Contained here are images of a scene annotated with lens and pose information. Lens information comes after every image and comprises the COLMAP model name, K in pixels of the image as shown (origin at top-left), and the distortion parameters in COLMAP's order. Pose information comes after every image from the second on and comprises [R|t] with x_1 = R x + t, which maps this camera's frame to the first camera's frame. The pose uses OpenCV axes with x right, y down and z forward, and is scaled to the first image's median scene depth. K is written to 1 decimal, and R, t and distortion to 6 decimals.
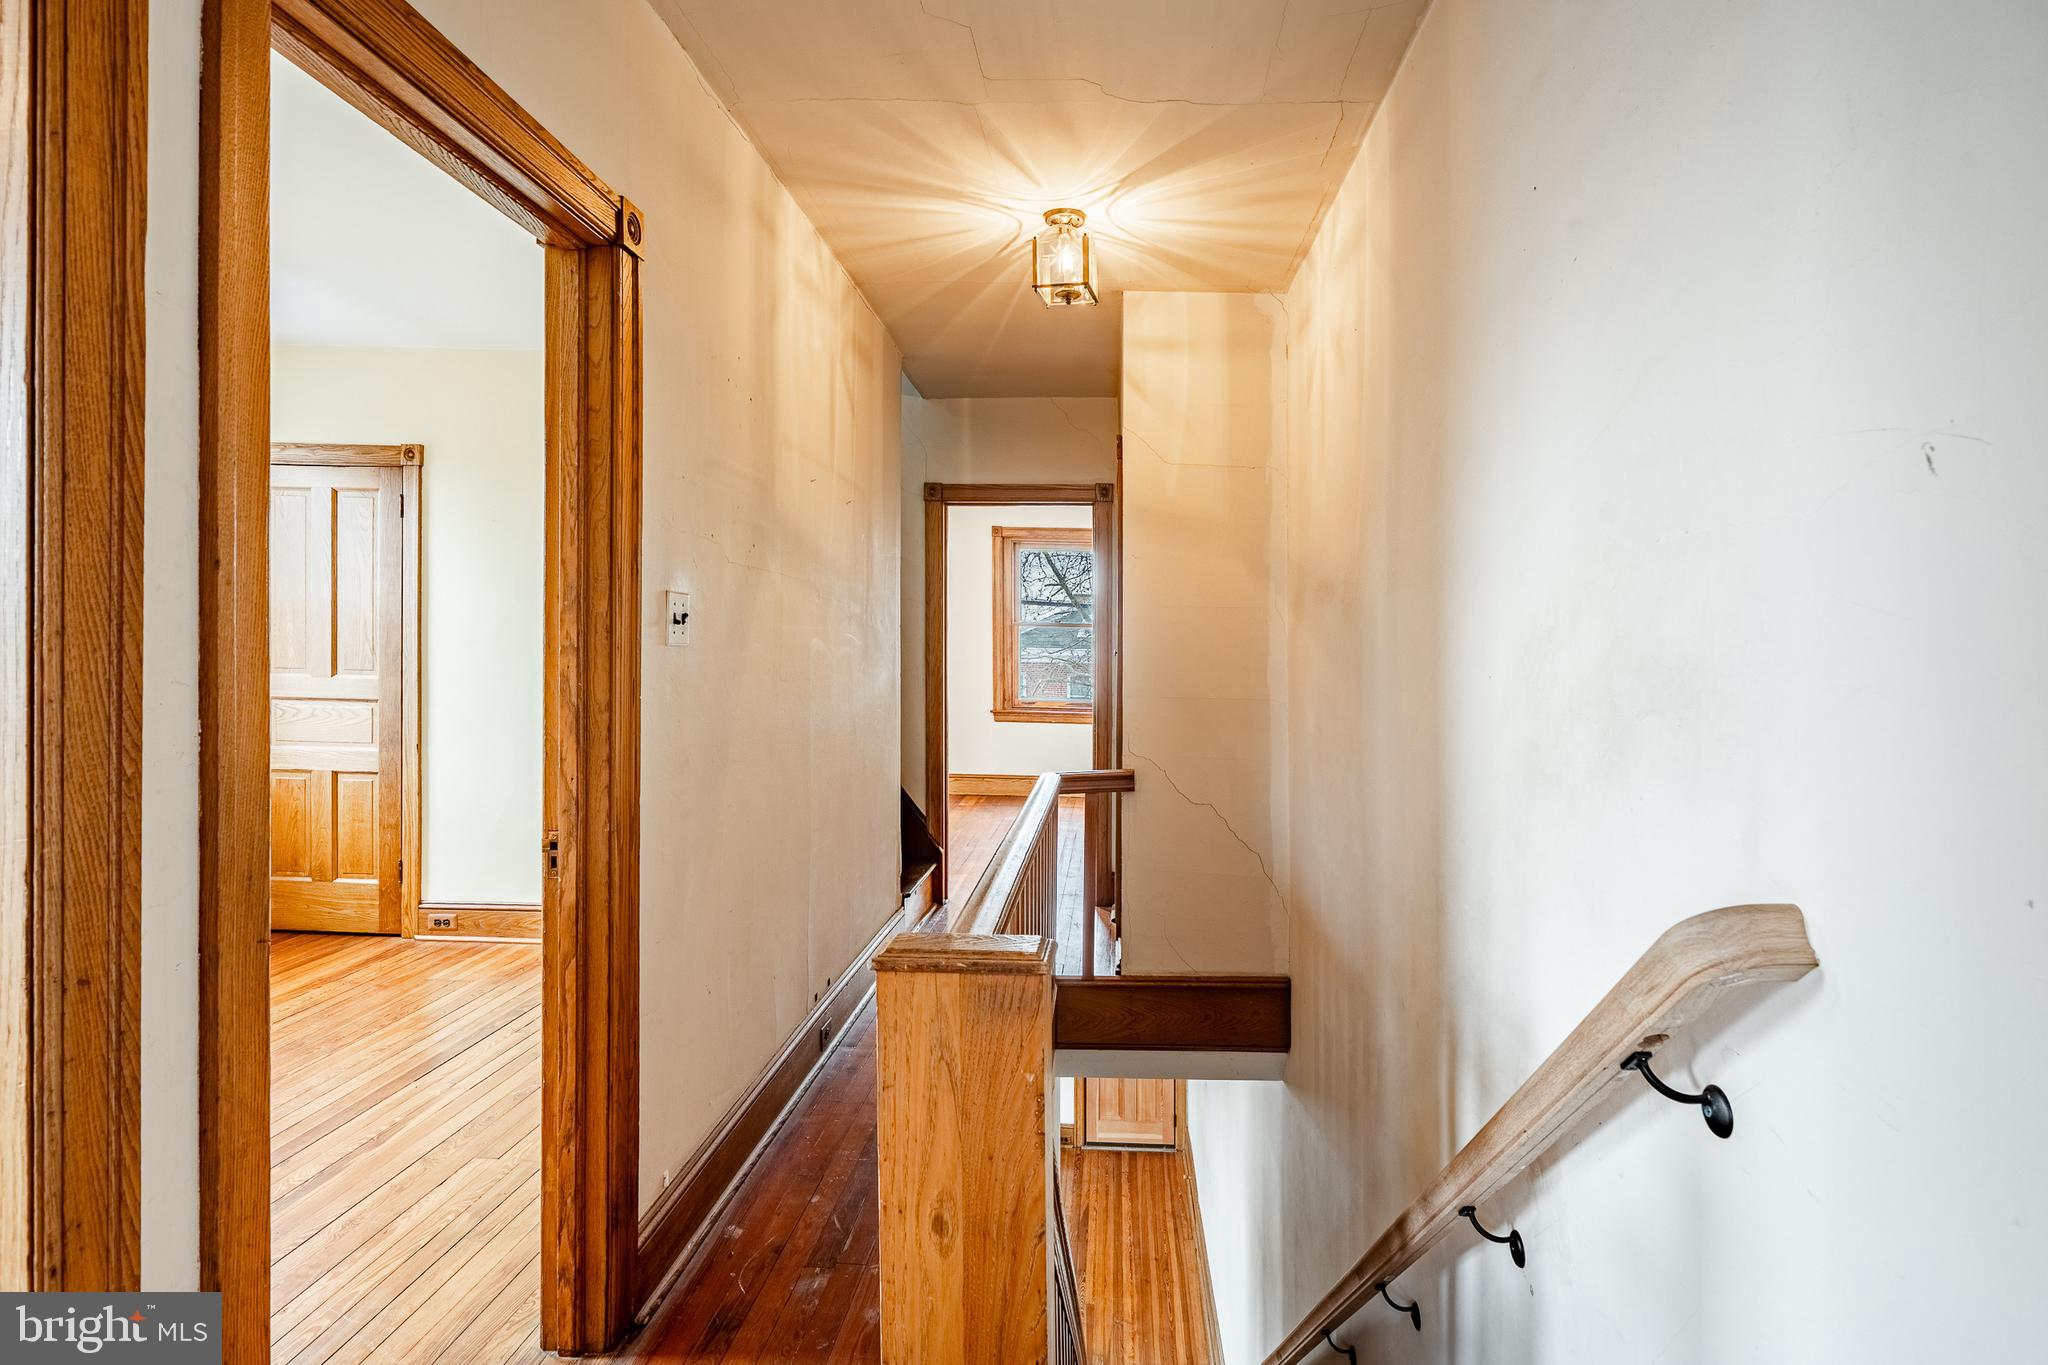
lens RADIAL K [[1027.0, 0, 1067.4], [0, 1027.0, 661.3], [0, 0, 1]] dist [-0.001318, 0.000908]
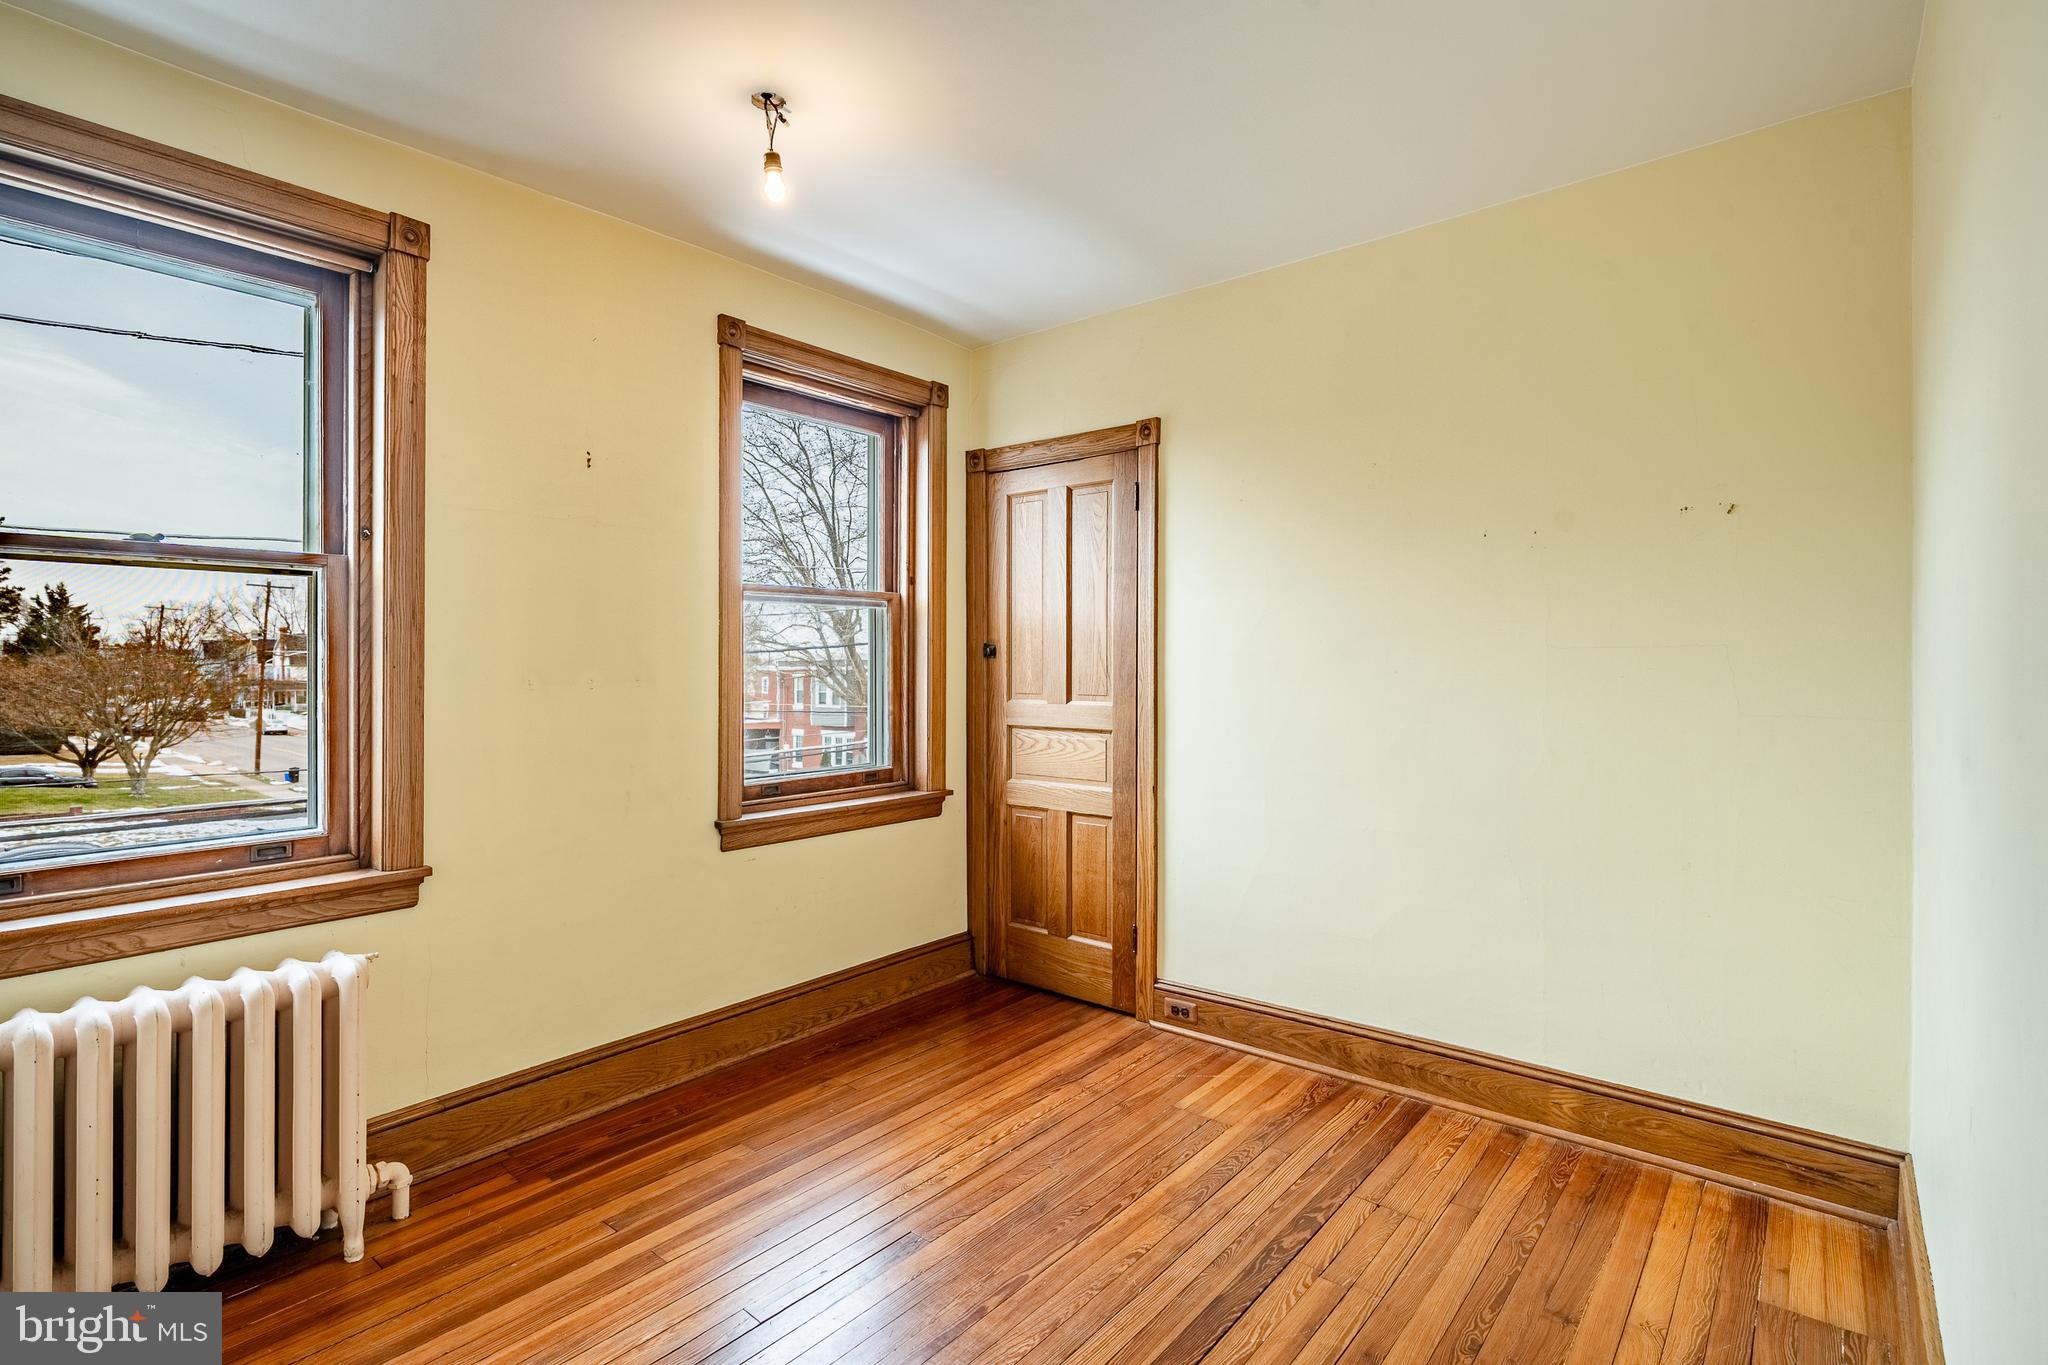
lens RADIAL K [[962.9, 0, 1030.8], [0, 962.9, 691.4], [0, 0, 1]] dist [-0.000394, 0.000110]
pose [[0.799342, -0.001981, -0.600874, -0.250355], [-0.000499, 0.999992, -0.003959, 0.008420], [0.600877, 0.003464, 0.799334, 0.328888]]
